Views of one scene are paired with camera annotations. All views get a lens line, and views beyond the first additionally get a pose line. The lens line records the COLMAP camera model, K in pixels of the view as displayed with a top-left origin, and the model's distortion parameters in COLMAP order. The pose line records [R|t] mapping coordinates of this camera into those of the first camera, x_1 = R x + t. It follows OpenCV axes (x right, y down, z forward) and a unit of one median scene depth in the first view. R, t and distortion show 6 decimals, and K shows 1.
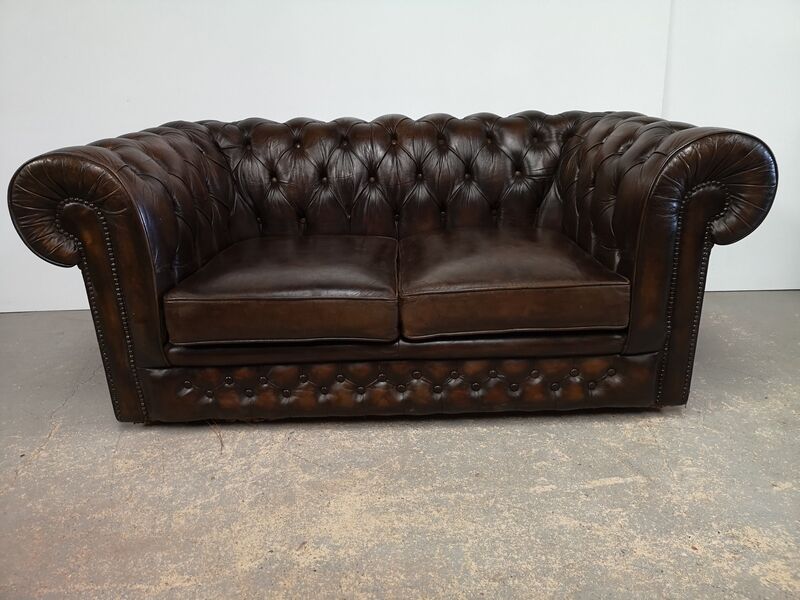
lens RADIAL K [[615.3, 0, 403.7], [0, 615.3, 297.7], [0, 0, 1]] dist [0.076984, -0.085374]
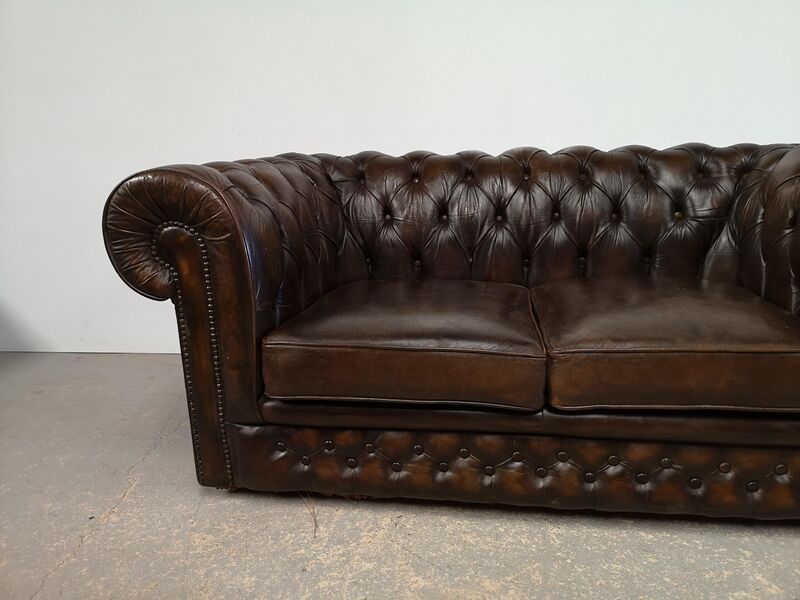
lens RADIAL K [[615.3, 0, 403.7], [0, 615.3, 297.7], [0, 0, 1]] dist [0.076984, -0.085374]
pose [[0.989816, 0.038609, -0.137016, -0.077852], [-0.052010, 0.994059, -0.095614, 0.011358], [0.132511, 0.101767, 0.985943, 0.177951]]
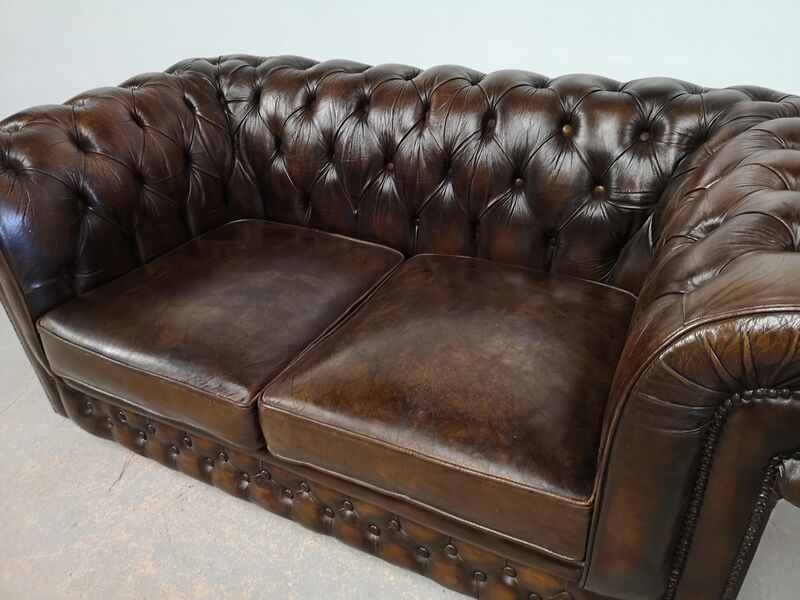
lens RADIAL K [[615.3, 0, 403.7], [0, 615.3, 297.7], [0, 0, 1]] dist [0.076984, -0.085374]
pose [[0.885237, 0.234145, -0.401909, 0.372841], [-0.131654, 0.954856, 0.266303, -0.305162], [0.446119, -0.182828, 0.876100, 0.441885]]
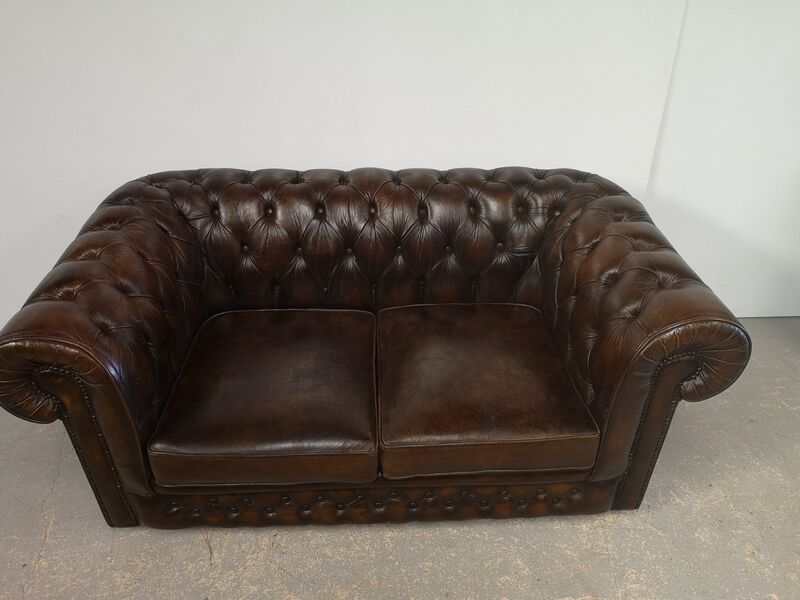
lens RADIAL K [[637.5, 0, 400.0], [0, 637.5, 300.0], [0, 0, 1]] dist [0.039195, -0.056249]
pose [[0.998480, 0.012075, 0.053773, -0.031289], [-0.025859, 0.964277, 0.263630, -0.485365], [-0.048669, -0.264620, 0.963124, 0.032672]]
